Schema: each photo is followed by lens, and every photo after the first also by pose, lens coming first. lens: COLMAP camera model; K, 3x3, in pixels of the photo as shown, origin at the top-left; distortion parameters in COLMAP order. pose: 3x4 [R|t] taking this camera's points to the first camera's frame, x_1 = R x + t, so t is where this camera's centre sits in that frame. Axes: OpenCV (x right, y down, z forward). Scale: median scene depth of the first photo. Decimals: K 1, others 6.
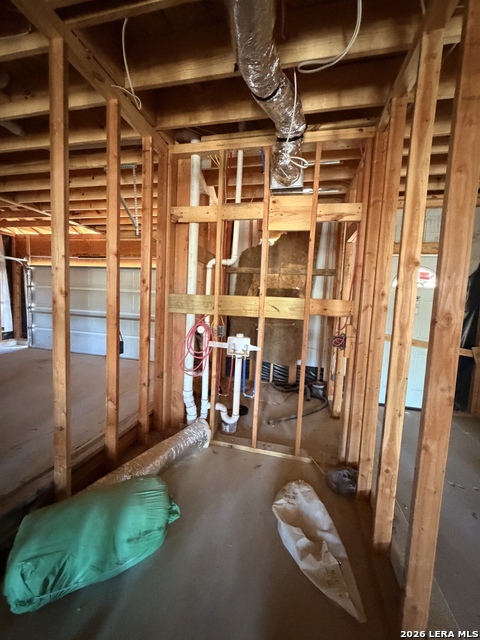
lens RADIAL K [[254.8, 0, 240.1], [0, 254.8, 317.9], [0, 0, 1]] dist [0.000844, -0.000118]
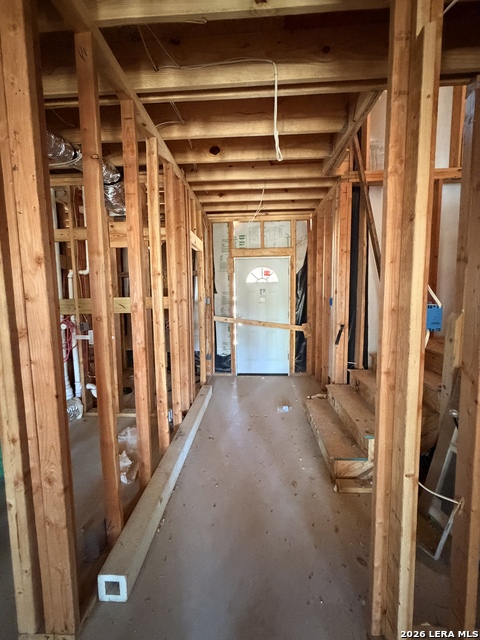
lens RADIAL K [[254.8, 0, 240.1], [0, 254.8, 317.9], [0, 0, 1]] dist [0.000844, -0.000118]
pose [[0.982620, -0.077548, 0.168657, 0.485894], [0.075588, 0.996976, 0.018021, 0.045135], [-0.169544, -0.004959, 0.985510, -0.394847]]
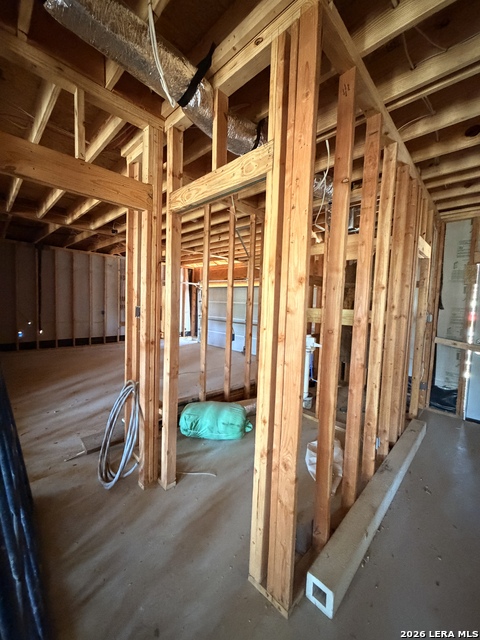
lens RADIAL K [[254.8, 0, 240.1], [0, 254.8, 317.9], [0, 0, 1]] dist [0.000844, -0.000118]
pose [[0.855994, 0.016248, -0.516730, 0.400228], [-0.037879, 0.998791, -0.031342, 0.028226], [0.515596, 0.046401, 0.855574, -0.410403]]
